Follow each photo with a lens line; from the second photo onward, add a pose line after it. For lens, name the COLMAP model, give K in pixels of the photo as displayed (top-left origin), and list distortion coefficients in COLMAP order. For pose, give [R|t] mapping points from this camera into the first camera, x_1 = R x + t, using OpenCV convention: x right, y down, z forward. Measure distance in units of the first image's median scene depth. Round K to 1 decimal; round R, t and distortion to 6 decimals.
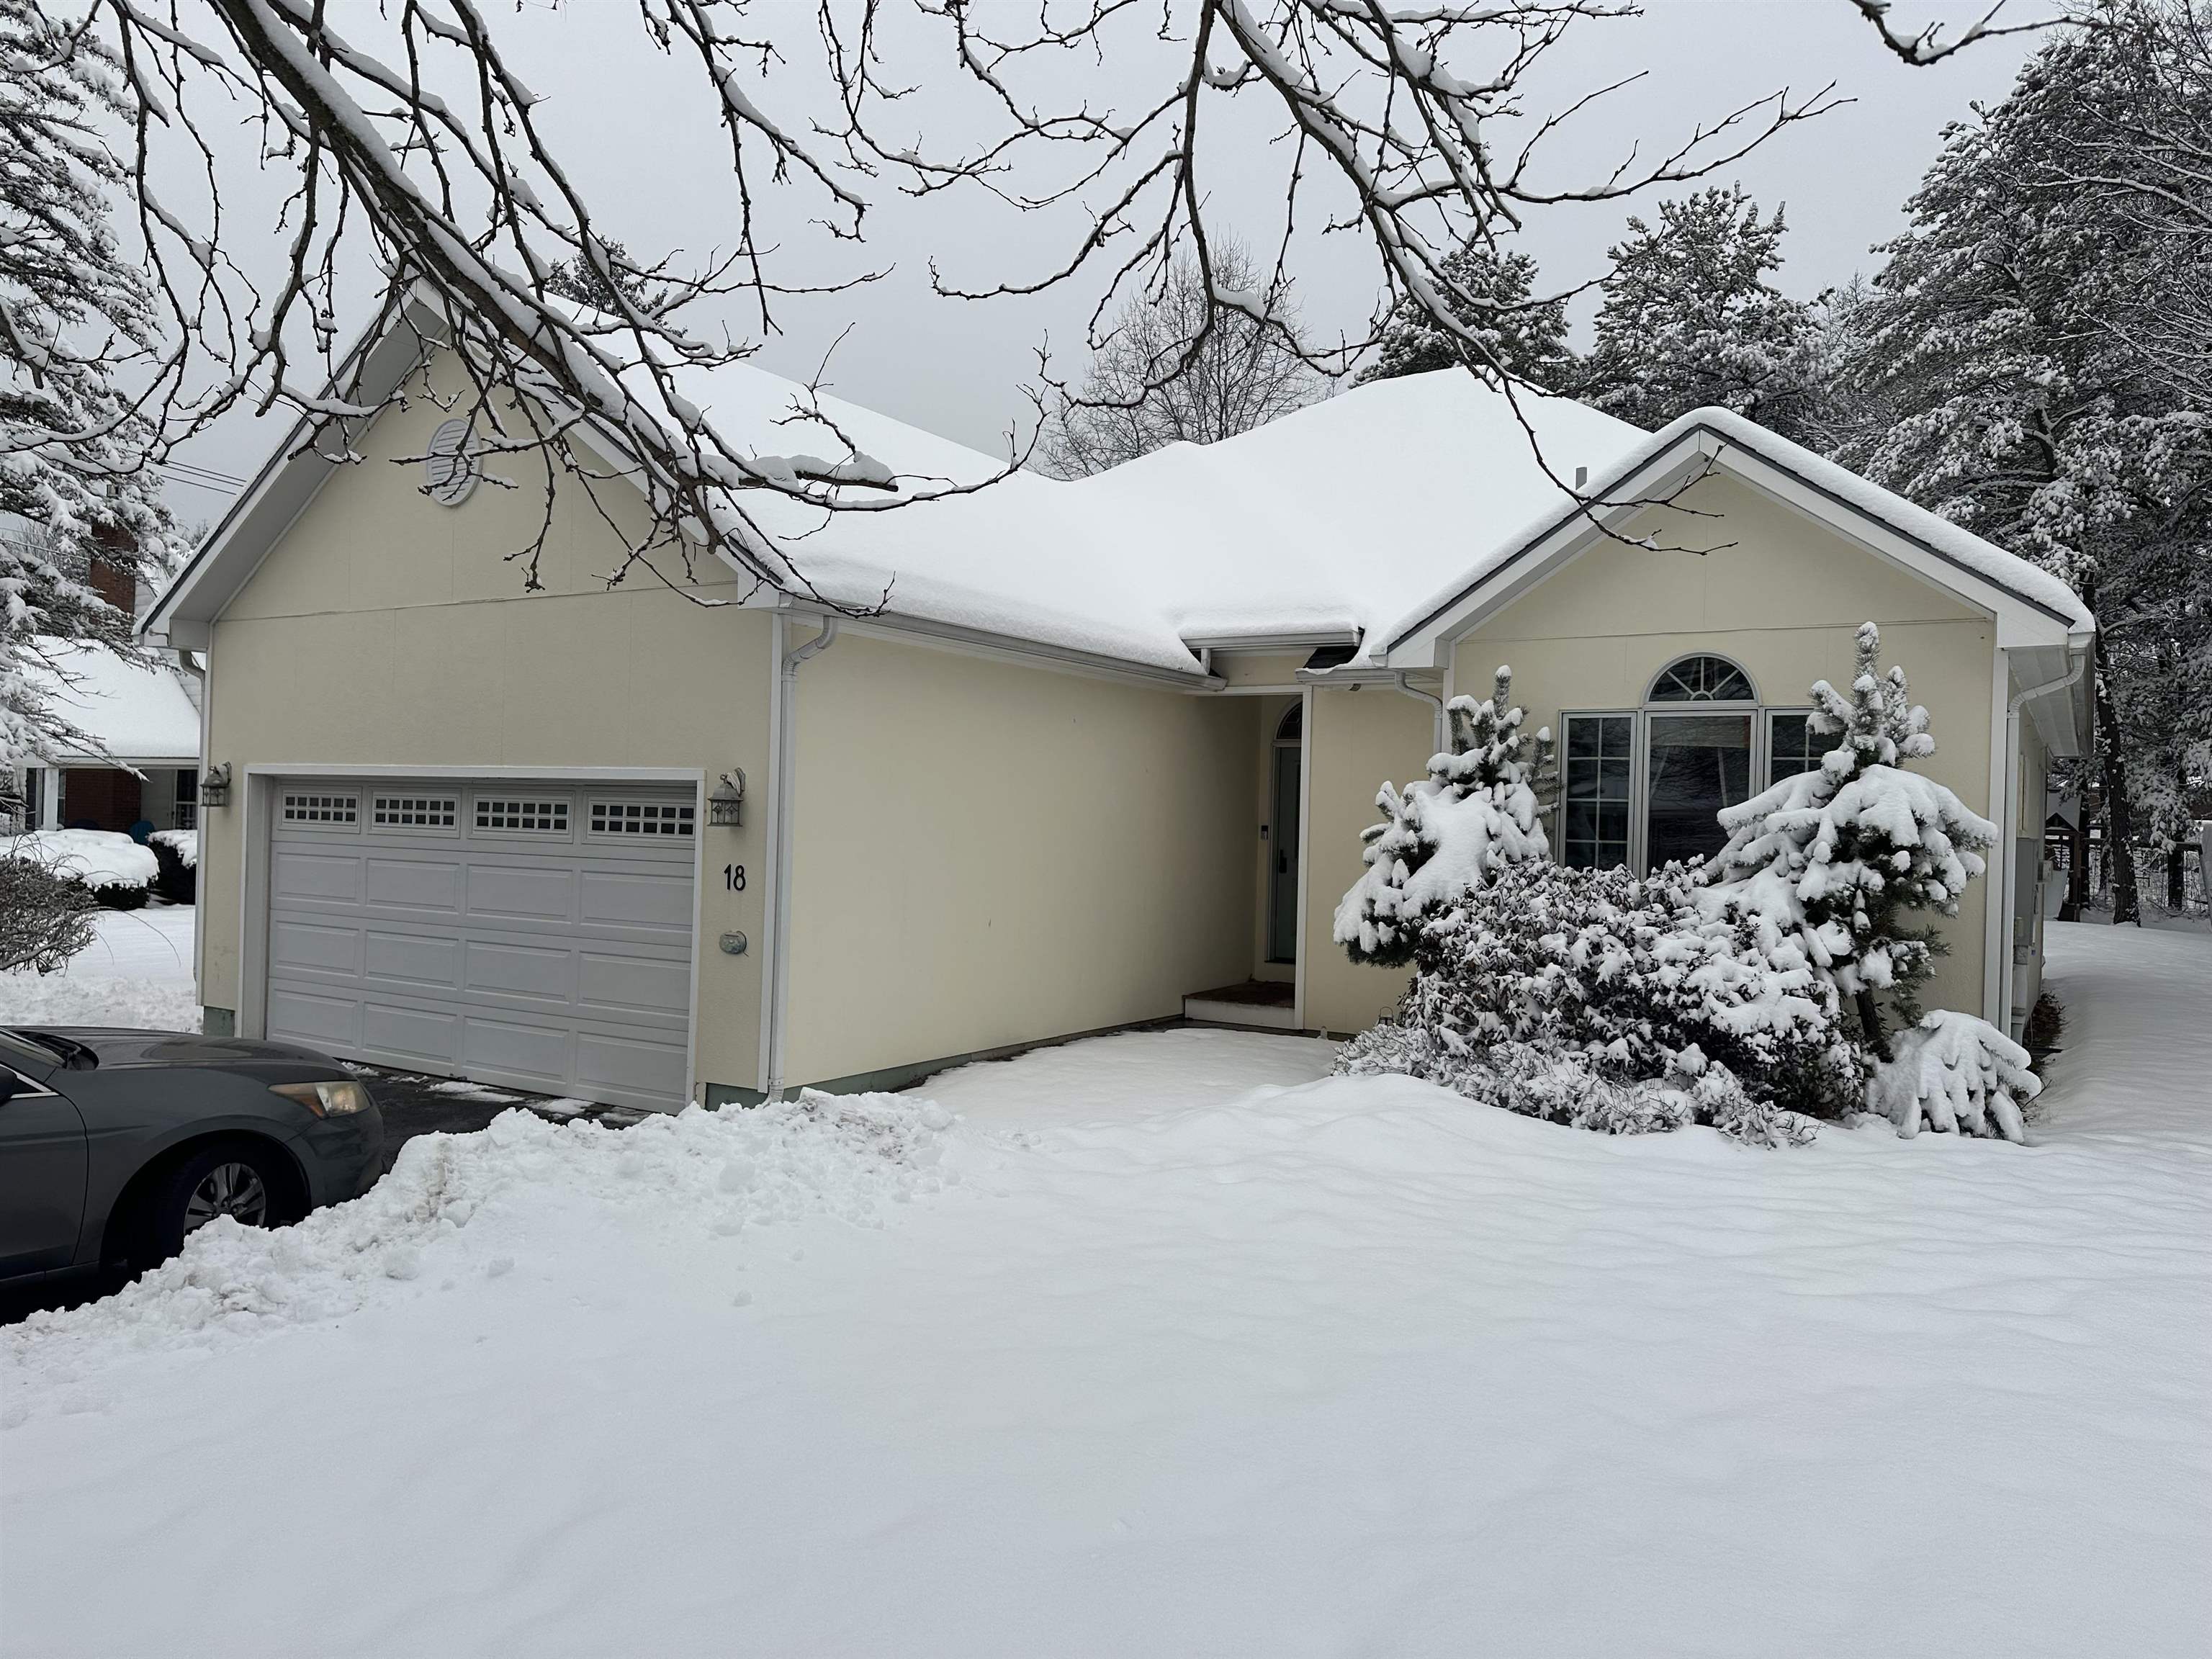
lens RADIAL K [[1549.9, 0, 1107.9], [0, 1549.9, 822.6], [0, 0, 1]] dist [0.157496, -0.221483]
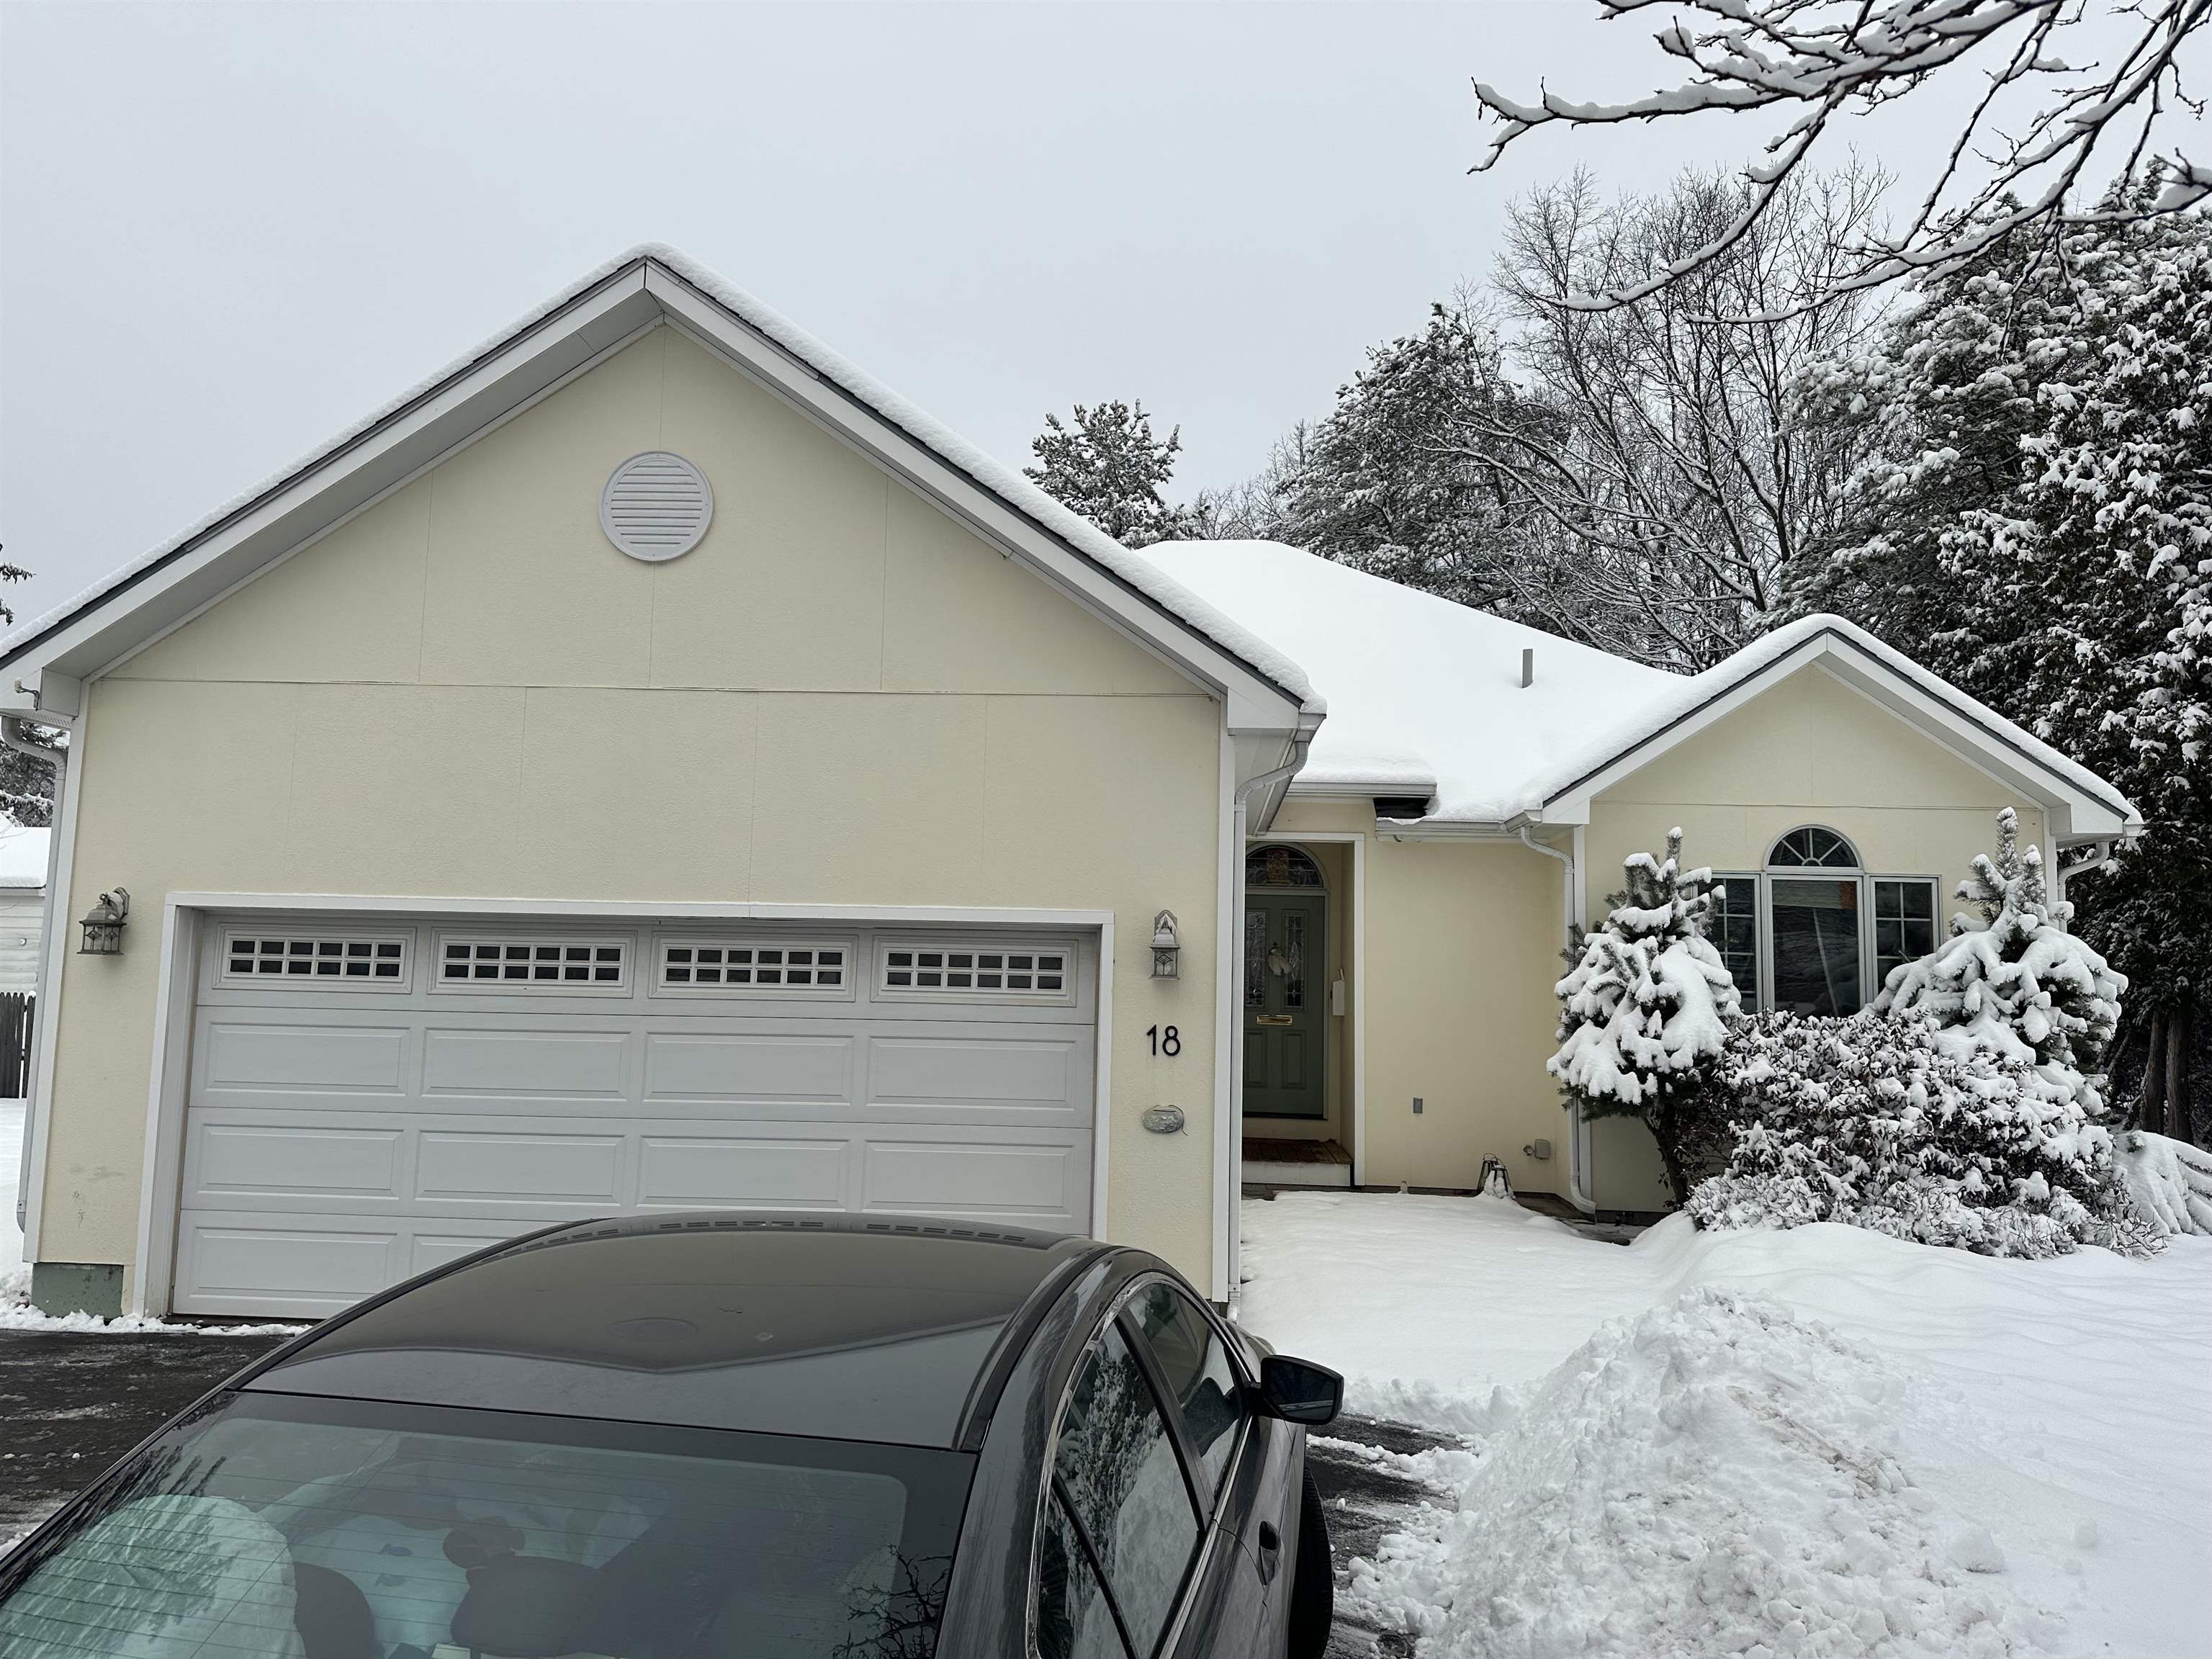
lens RADIAL K [[1571.2, 0, 1106.8], [0, 1571.2, 873.5], [0, 0, 1]] dist [0.090232, -0.080570]
pose [[0.873090, 0.029696, 0.486654, -0.649349], [0.002071, 0.997908, -0.064610, 0.000292], [-0.487555, 0.057418, 0.871202, 0.265940]]
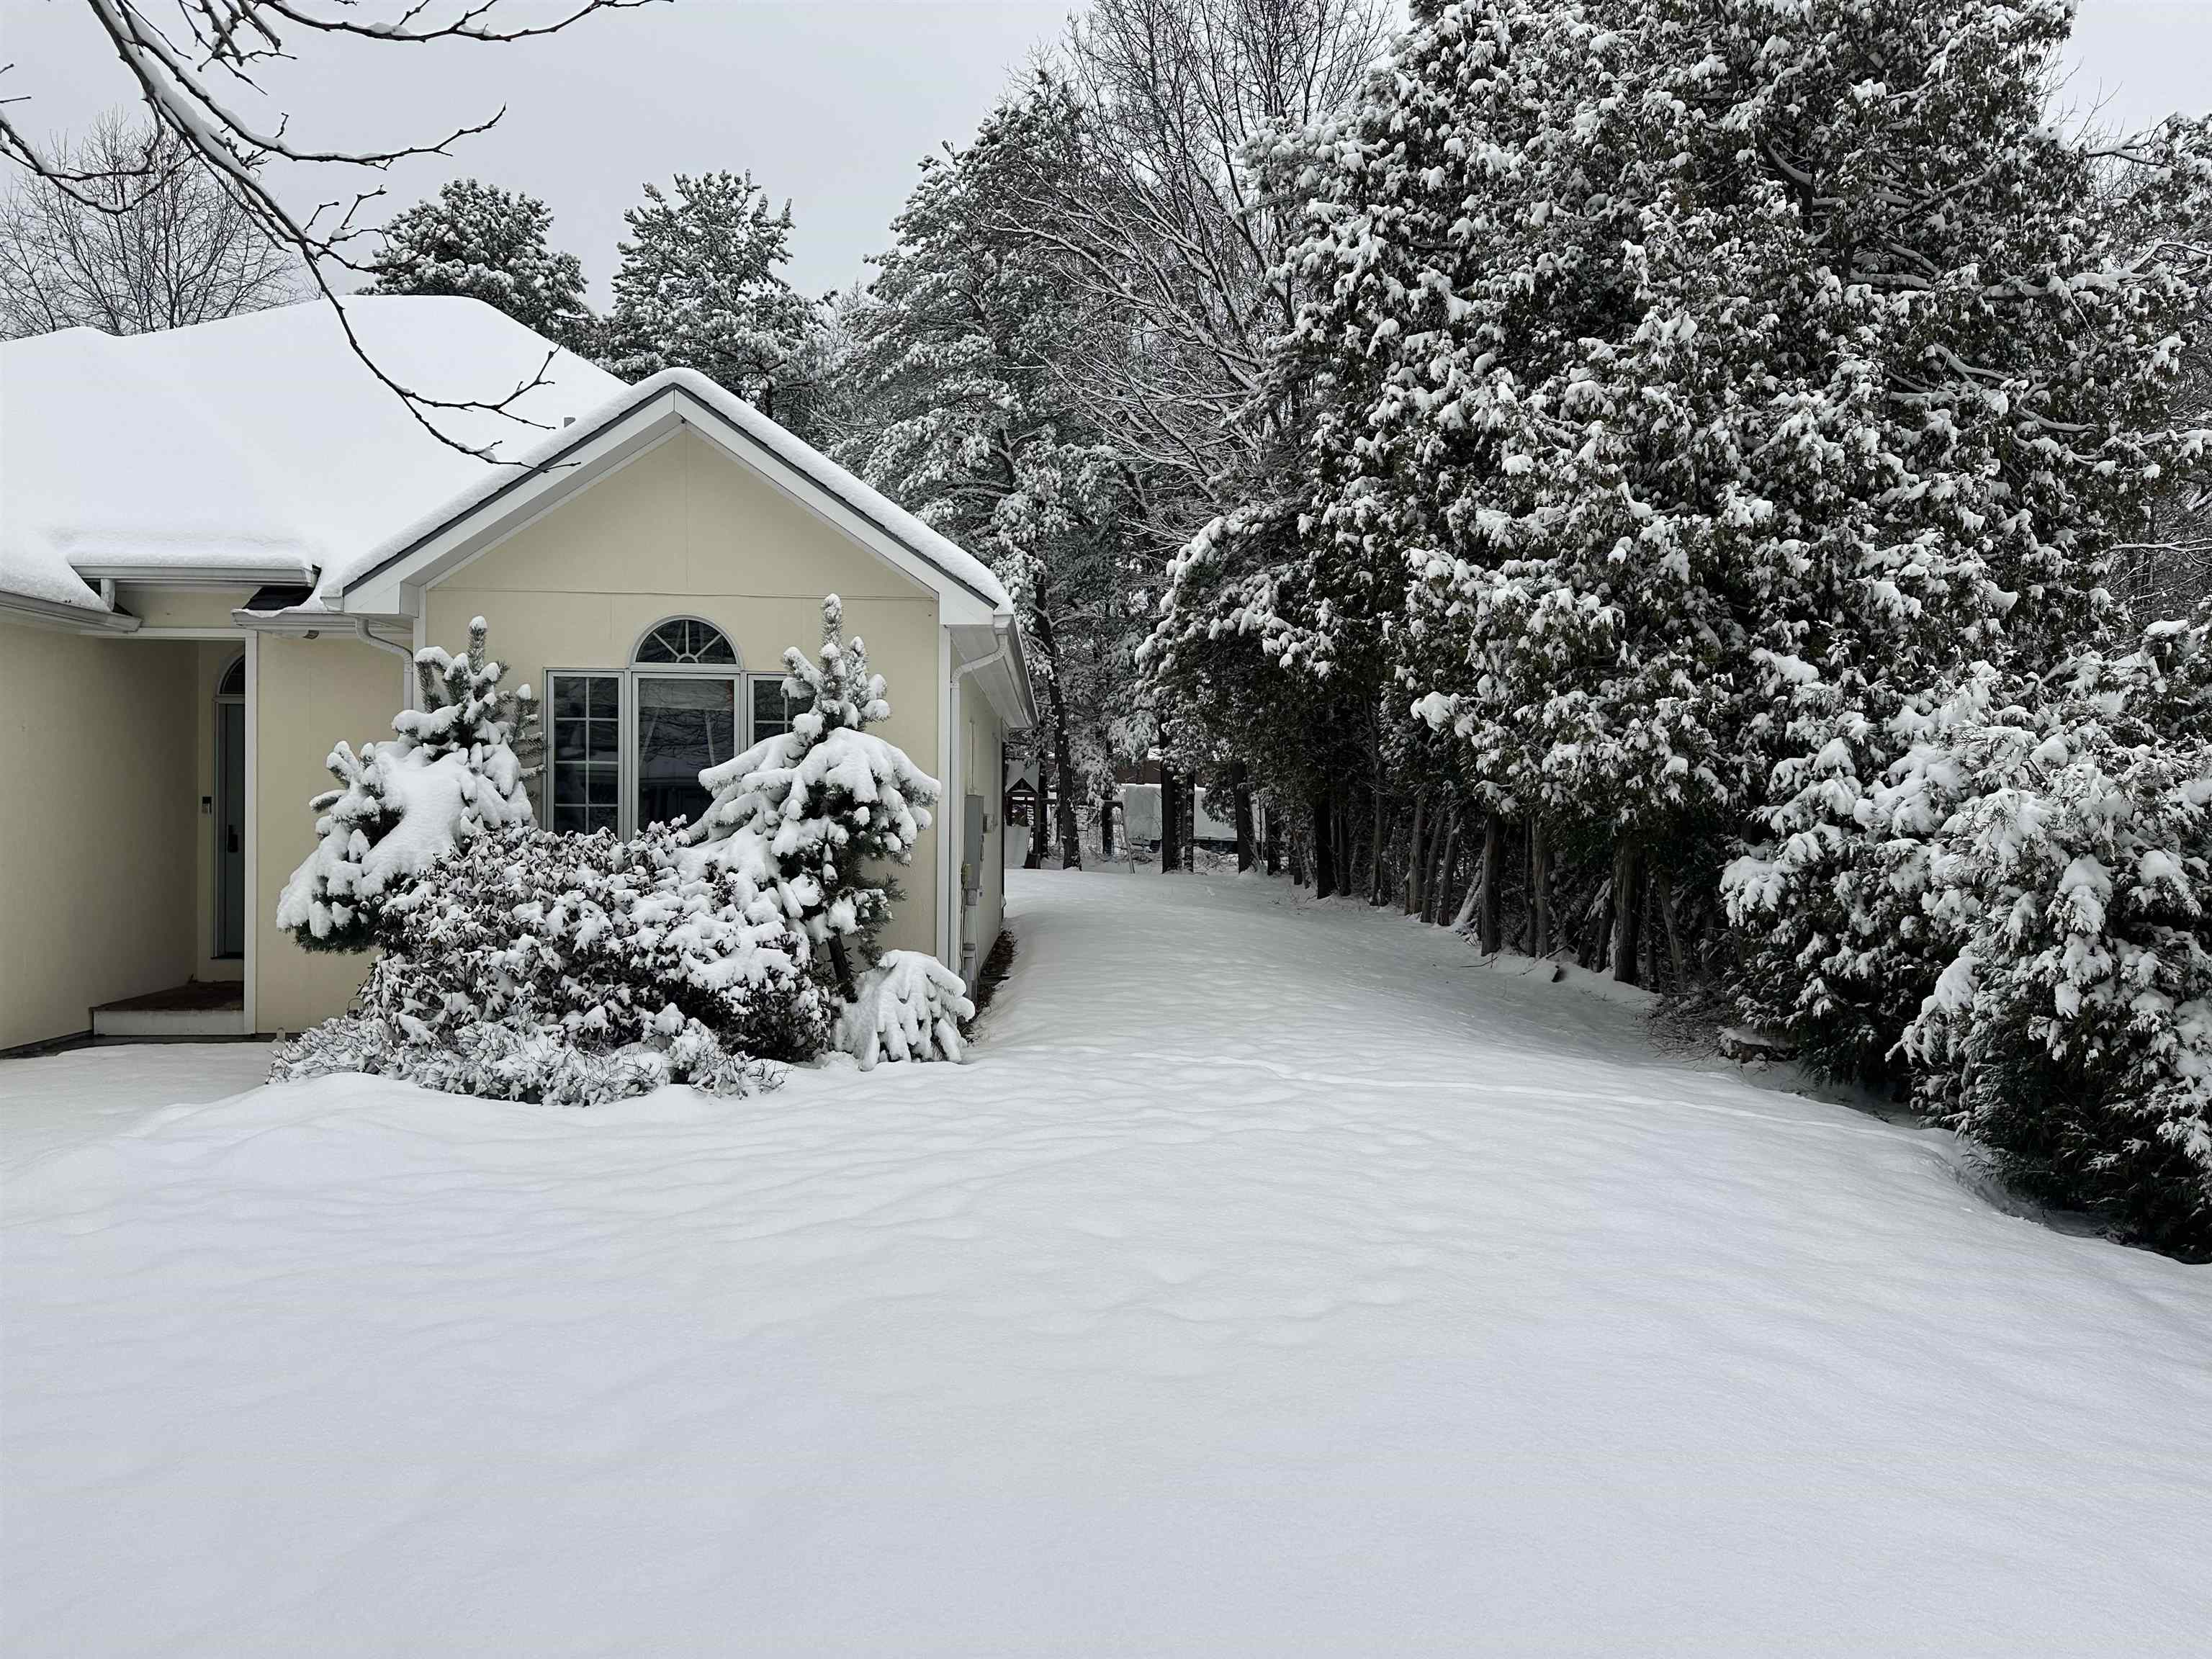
lens RADIAL K [[1549.9, 0, 1107.9], [0, 1549.9, 822.6], [0, 0, 1]] dist [0.157496, -0.221483]
pose [[0.835160, -0.026943, 0.549347, 0.050472], [0.017424, 0.999594, 0.022536, 0.006899], [-0.549732, -0.009250, 0.835290, 0.018059]]
